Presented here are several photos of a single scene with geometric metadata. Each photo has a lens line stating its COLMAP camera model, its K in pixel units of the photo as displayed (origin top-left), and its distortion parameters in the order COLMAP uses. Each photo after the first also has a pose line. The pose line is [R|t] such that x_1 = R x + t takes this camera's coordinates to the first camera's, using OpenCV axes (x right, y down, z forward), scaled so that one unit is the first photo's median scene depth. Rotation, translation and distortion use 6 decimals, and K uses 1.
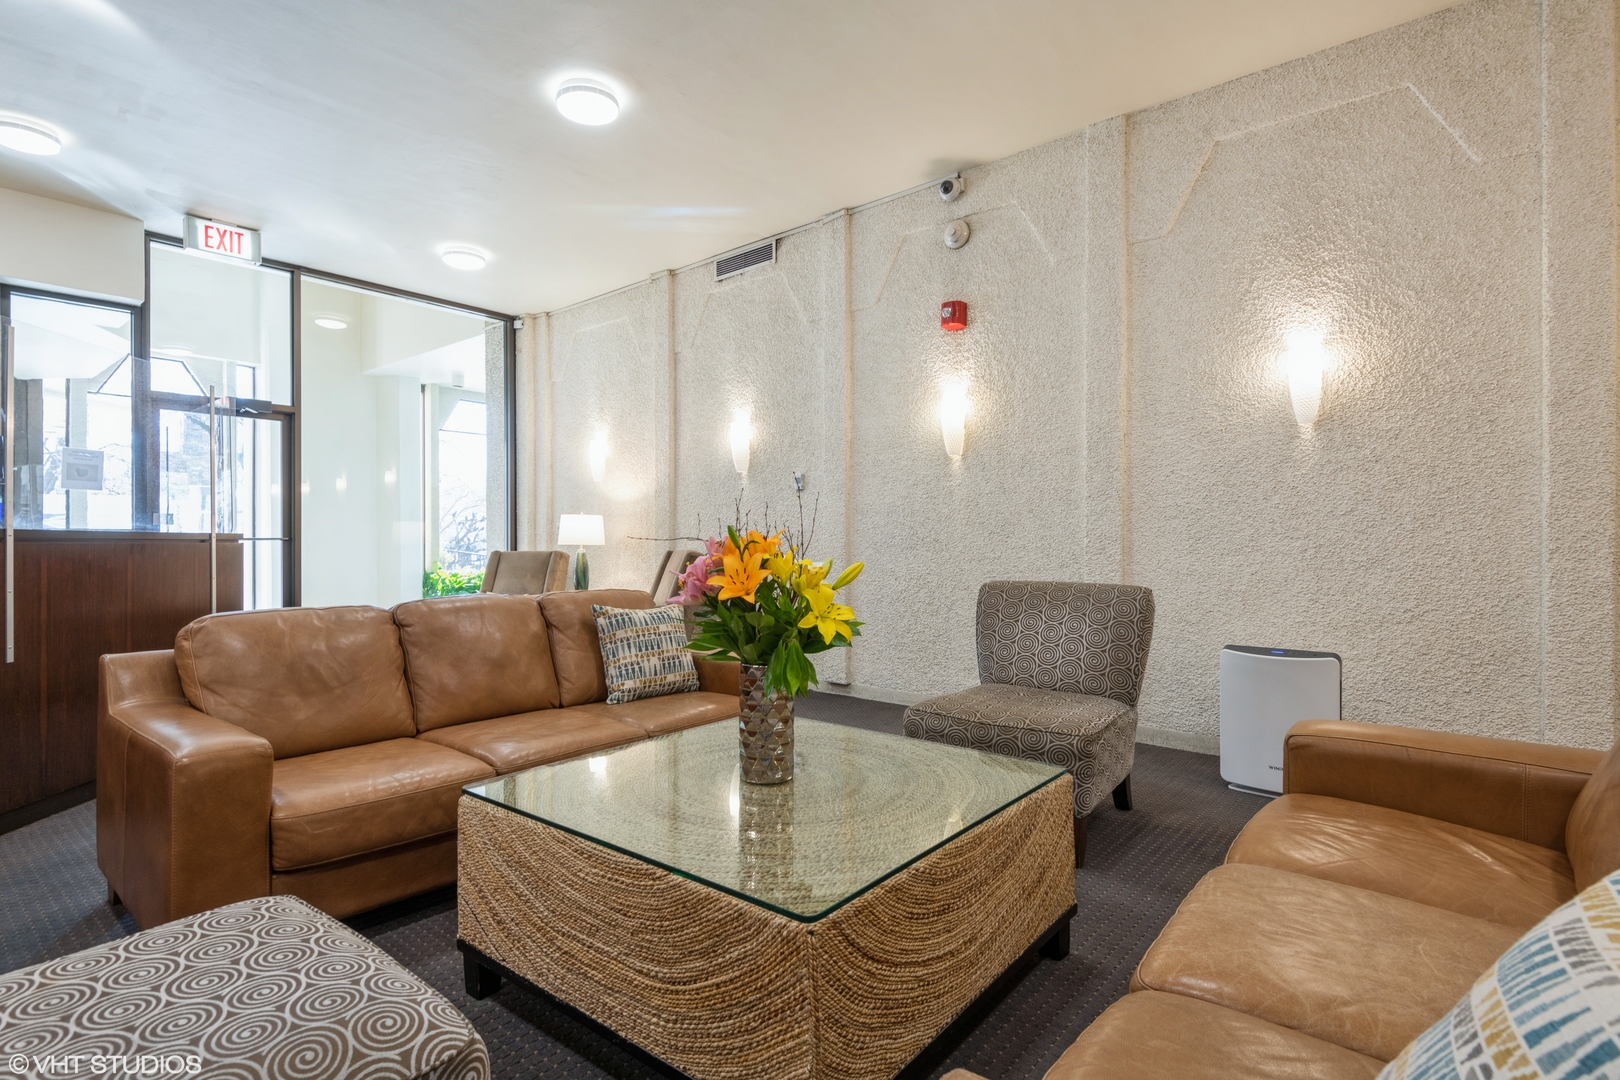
lens RADIAL K [[796.3, 0, 808.5], [0, 796.3, 542.6], [0, 0, 1]] dist [0.004617, -0.003175]
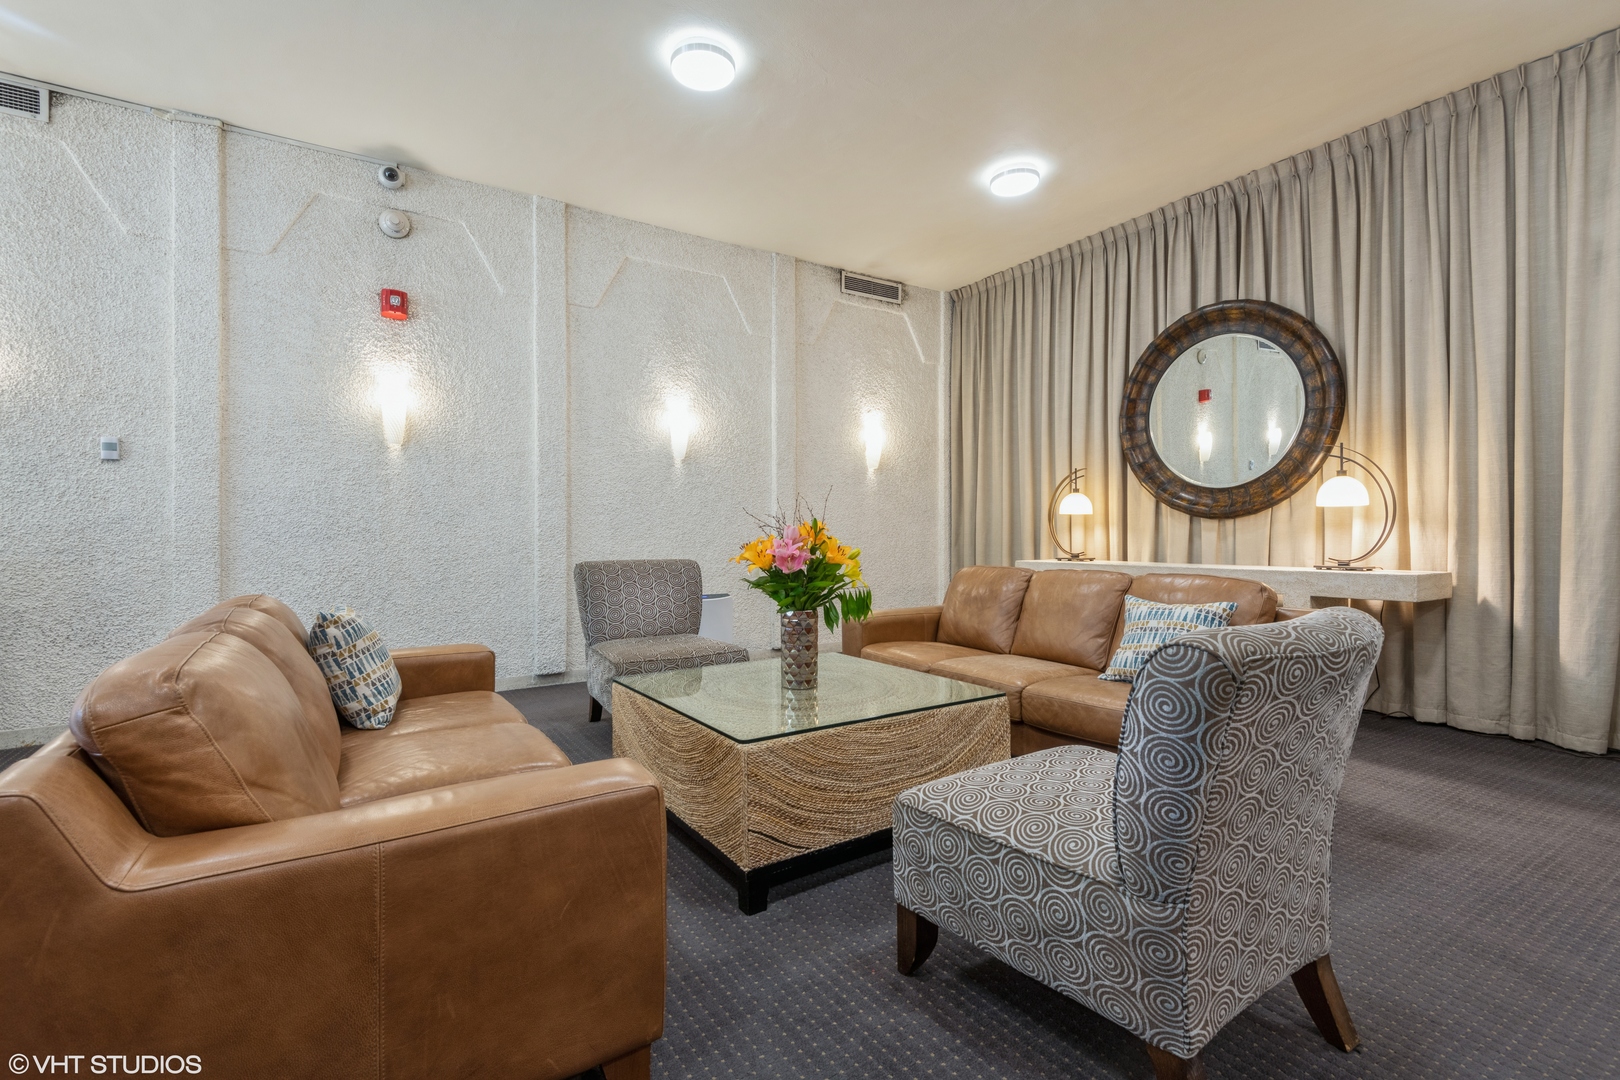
lens RADIAL K [[739.1, 0, 811.0], [0, 739.1, 534.0], [0, 0, 1]] dist [0.000125, -0.001216]
pose [[0.285789, -0.003697, 0.958285, -0.617691], [0.002890, 0.999991, 0.002996, 0.001455], [-0.958288, 0.001913, 0.285797, 0.260053]]
